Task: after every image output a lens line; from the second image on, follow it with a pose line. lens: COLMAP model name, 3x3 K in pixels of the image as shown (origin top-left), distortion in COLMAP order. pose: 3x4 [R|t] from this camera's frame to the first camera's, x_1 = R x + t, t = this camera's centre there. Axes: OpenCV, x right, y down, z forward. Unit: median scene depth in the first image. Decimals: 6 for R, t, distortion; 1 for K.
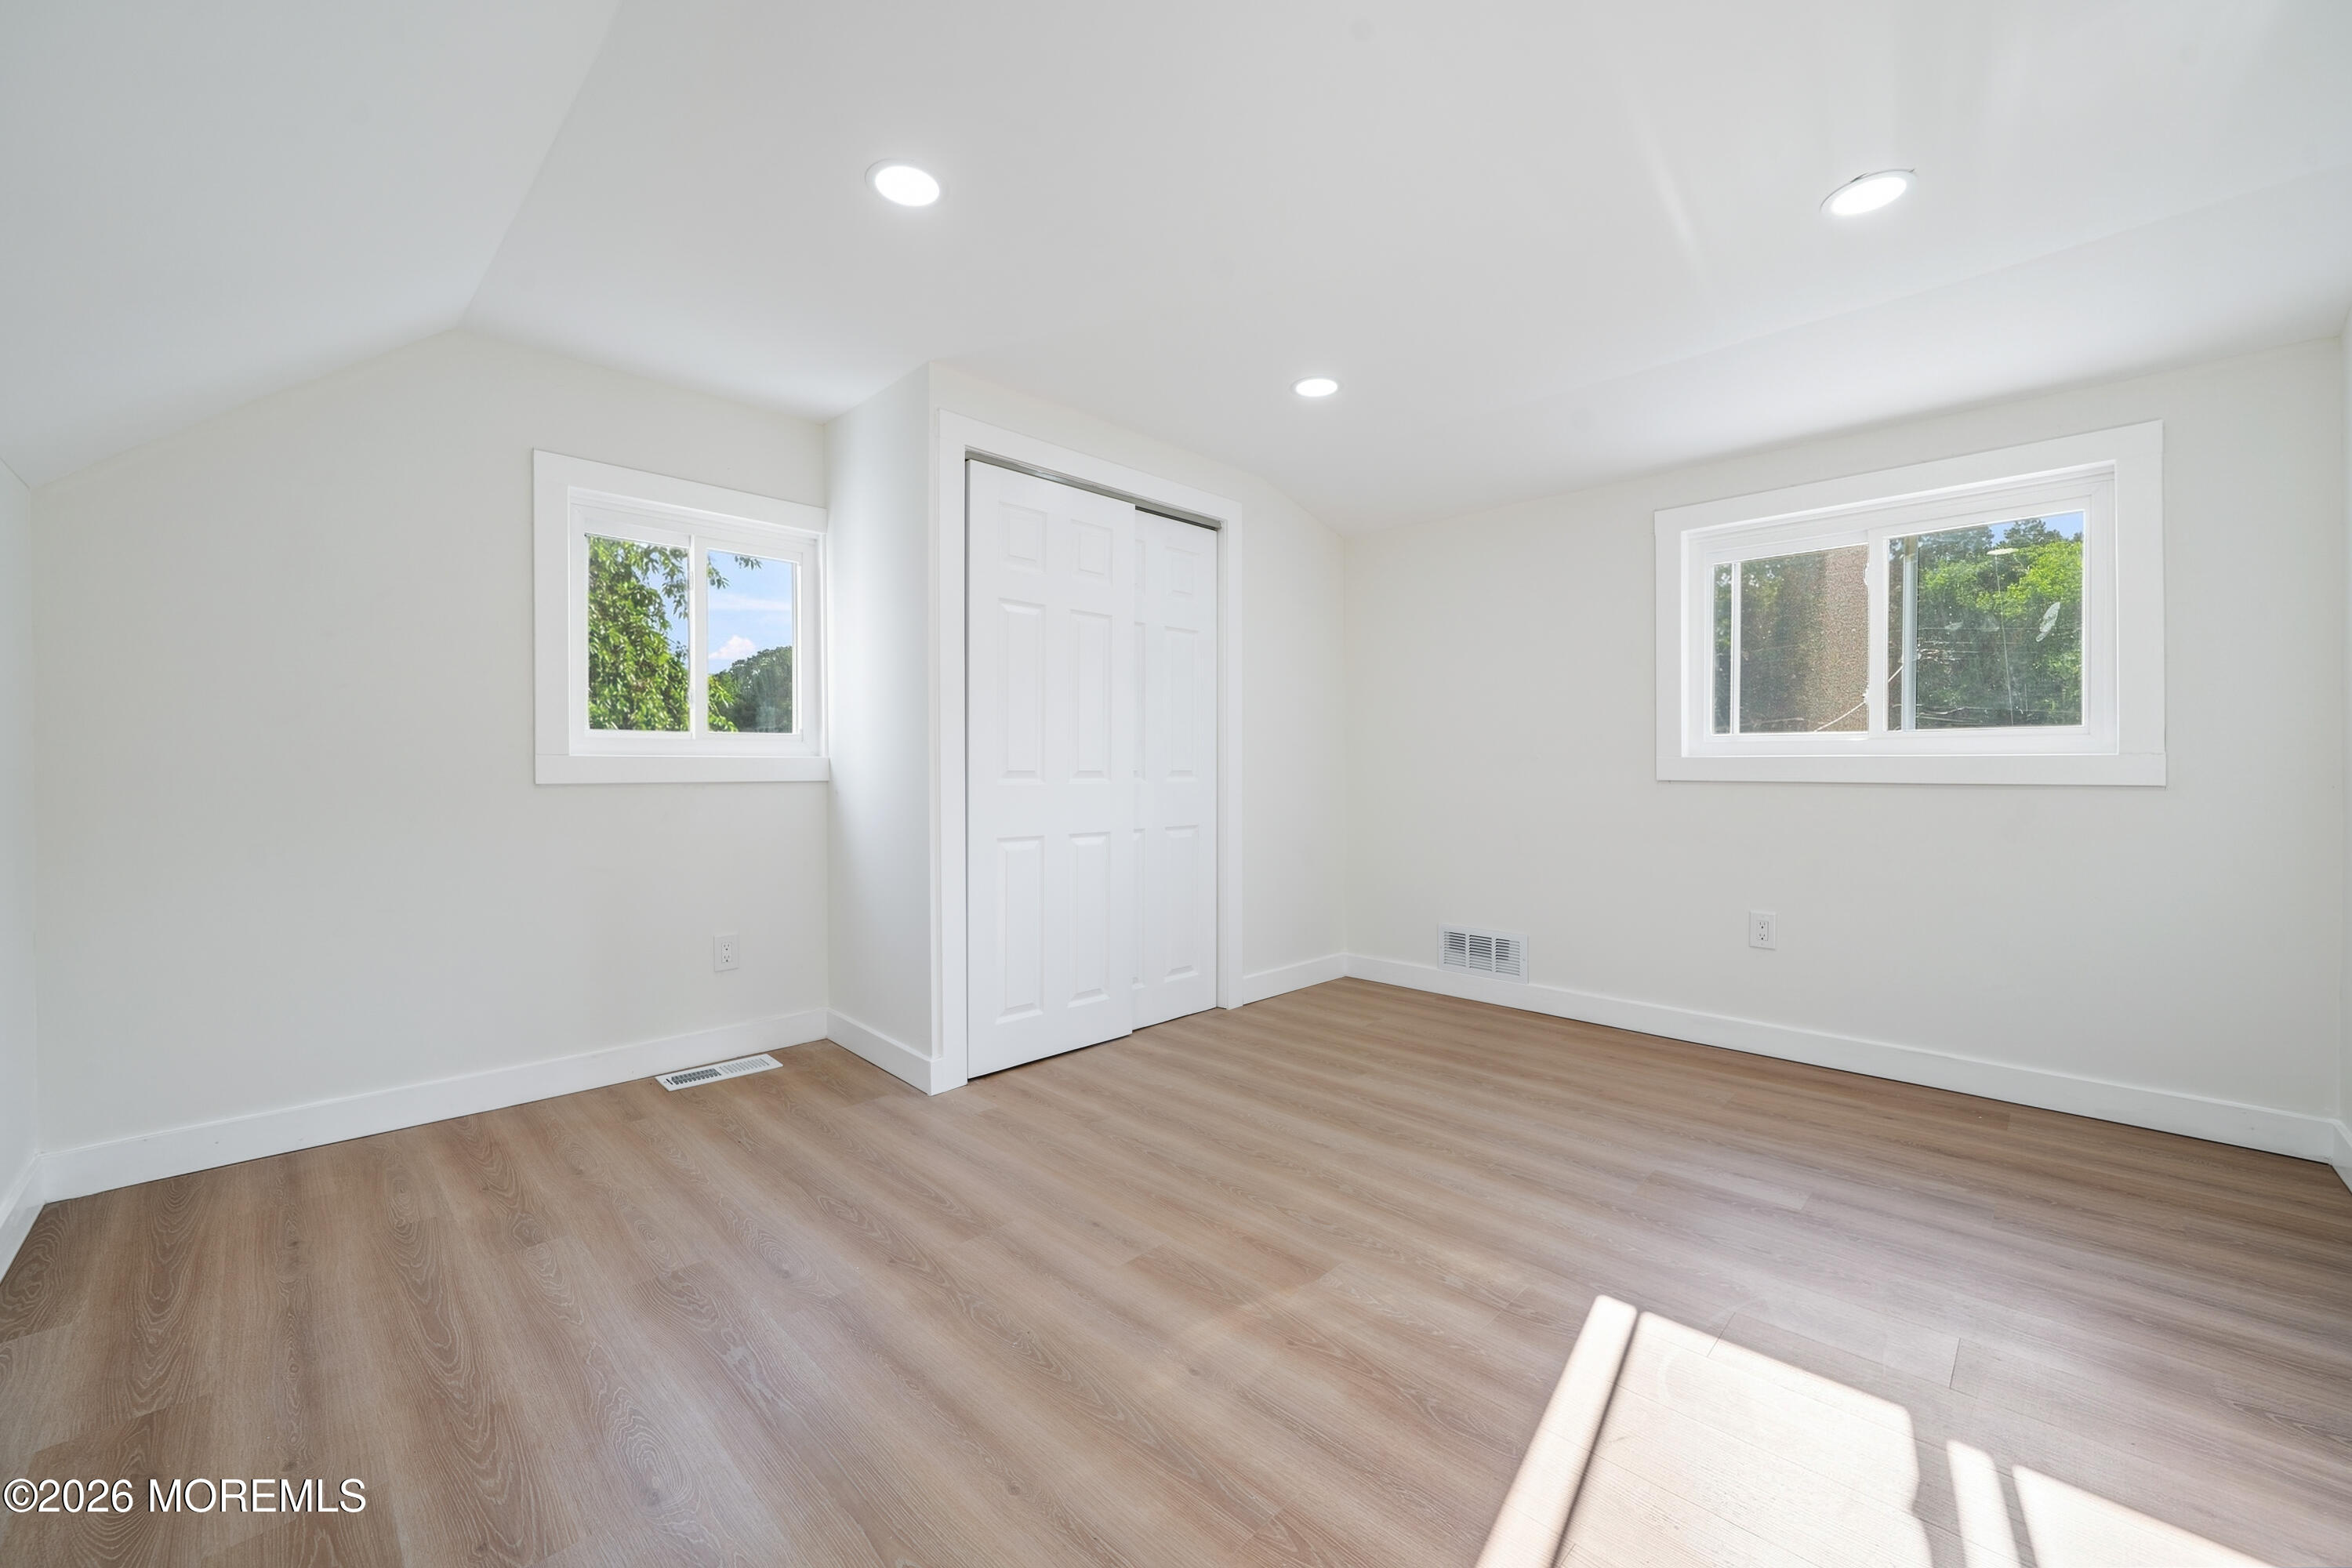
lens RADIAL K [[896.7, 0, 1171.5], [0, 896.7, 768.8], [0, 0, 1]] dist [-0.011598, -0.000538]
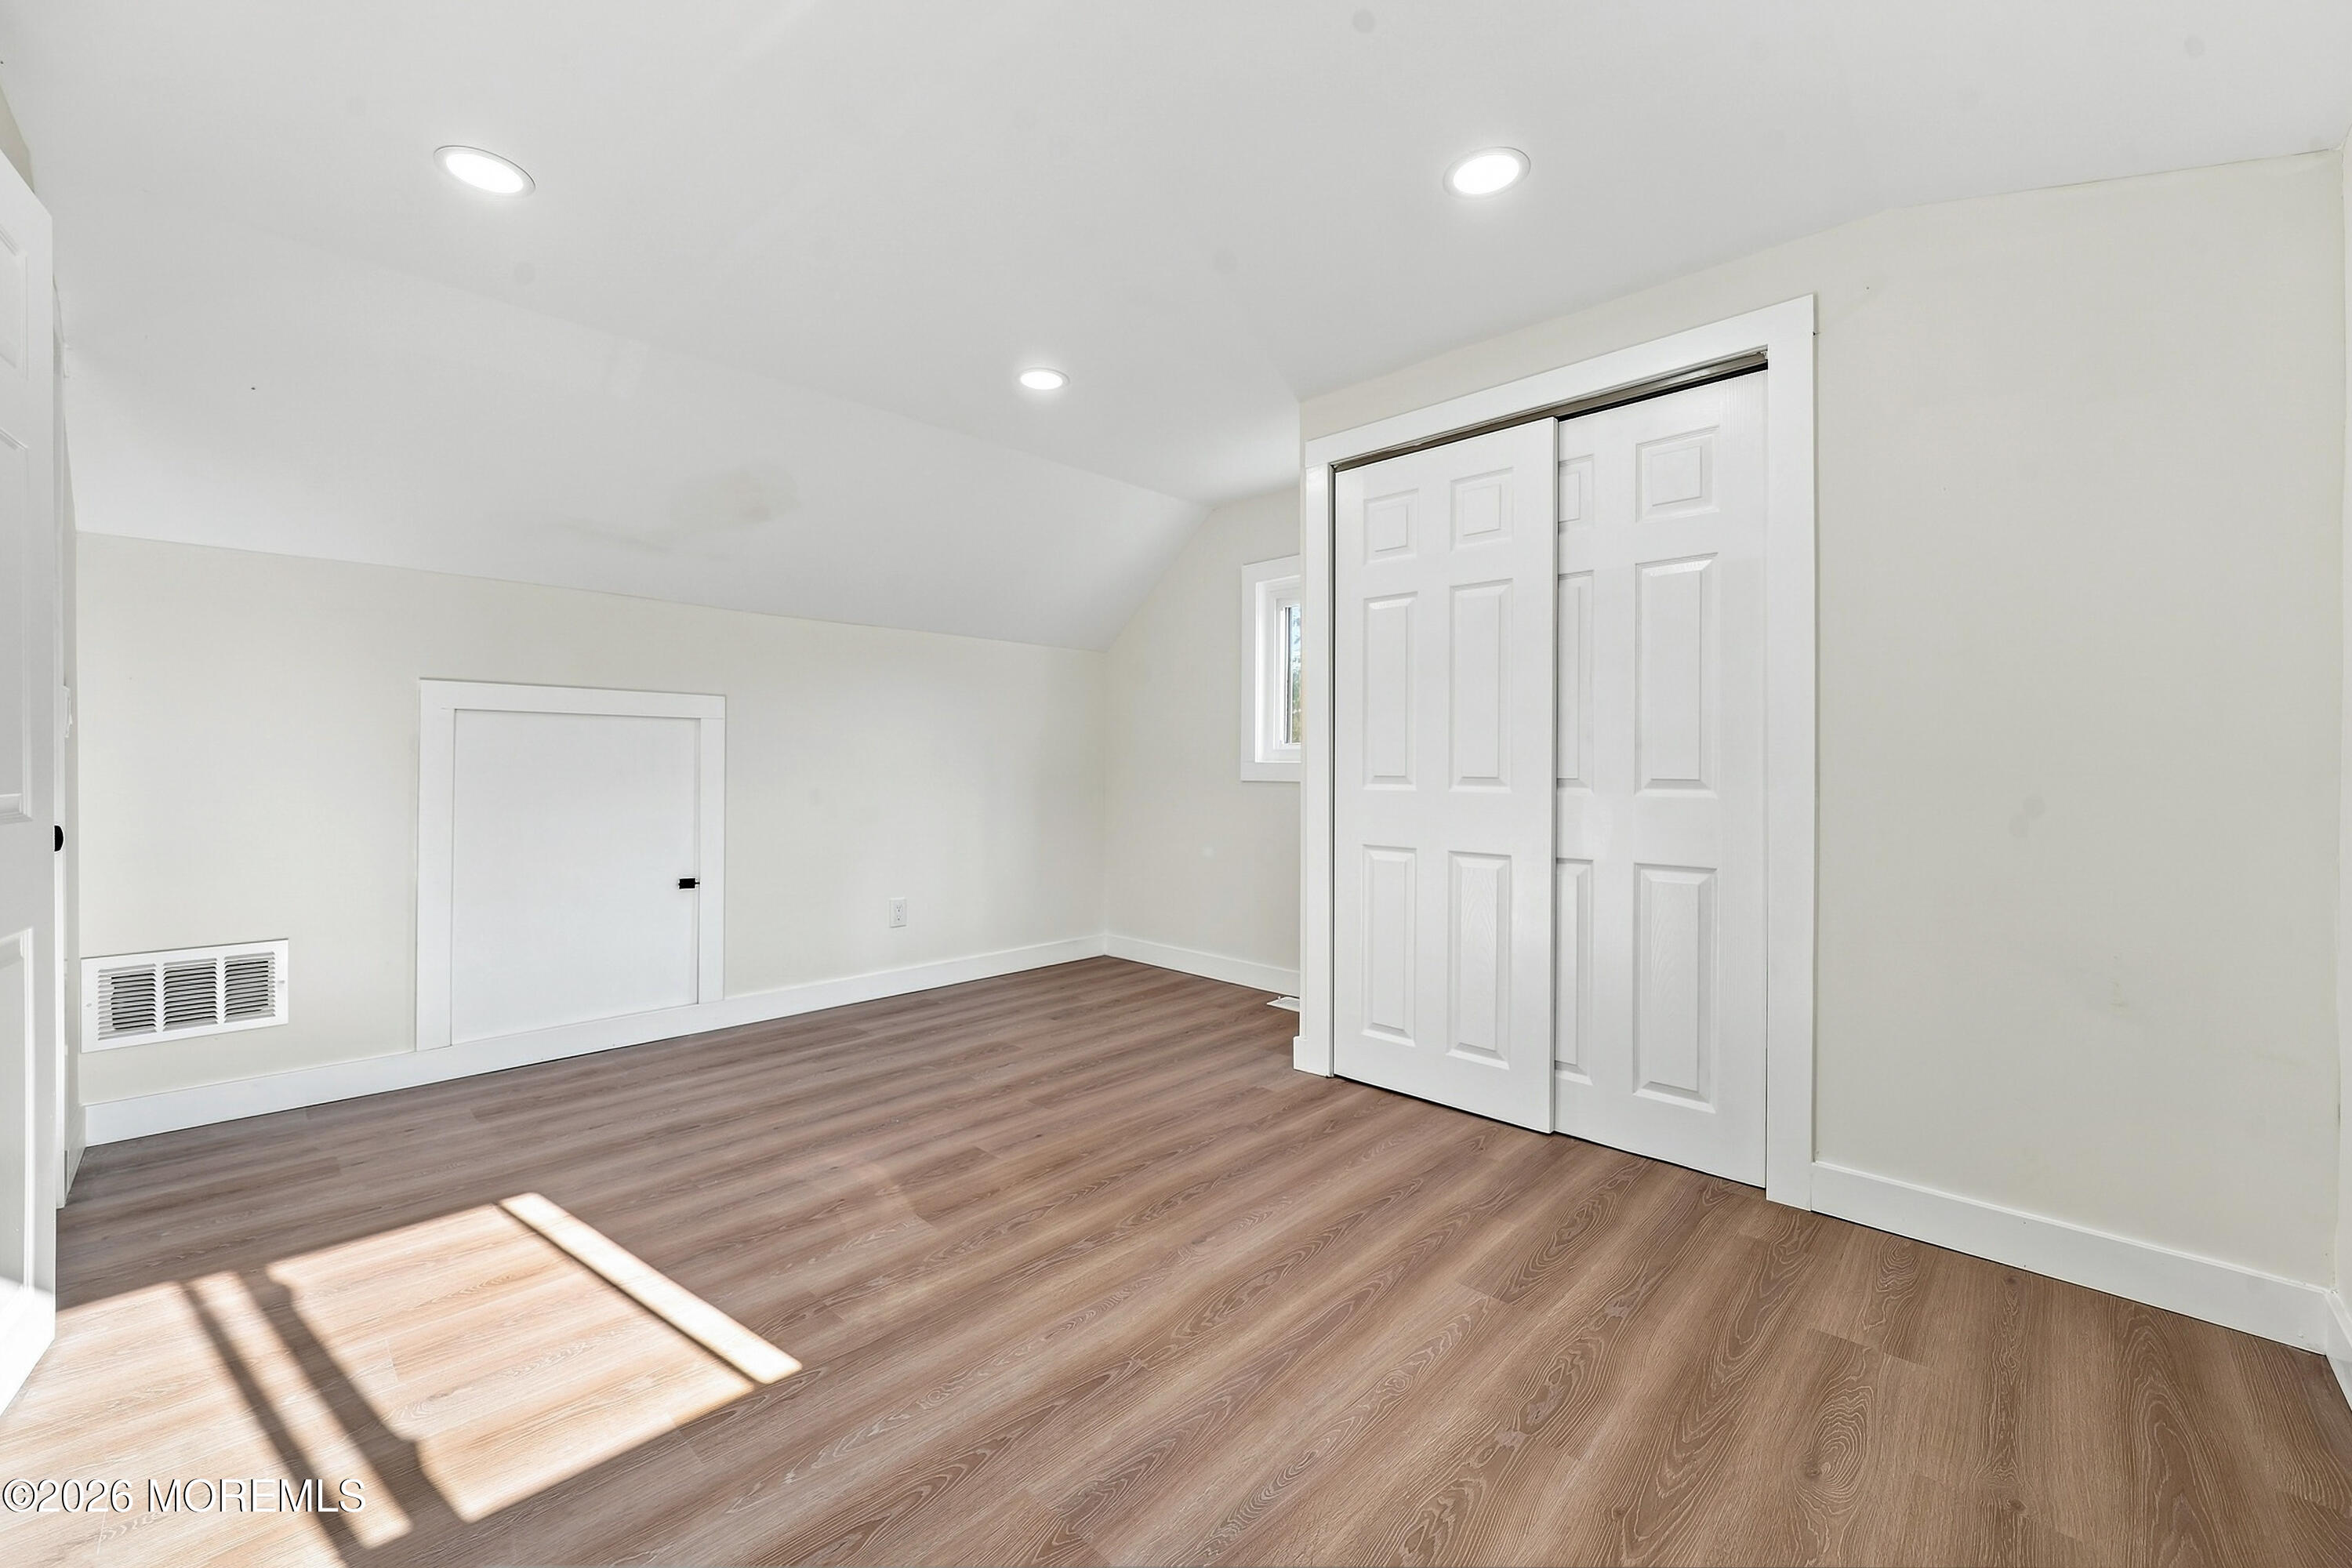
lens RADIAL K [[896.7, 0, 1166.5], [0, 896.7, 764.6], [0, 0, 1]] dist [-0.011598, -0.000538]
pose [[0.030771, -0.003648, -0.999520, 1.229992], [-0.001346, 0.999992, -0.003691, -0.010055], [0.999526, 0.001459, 0.030765, 1.184796]]
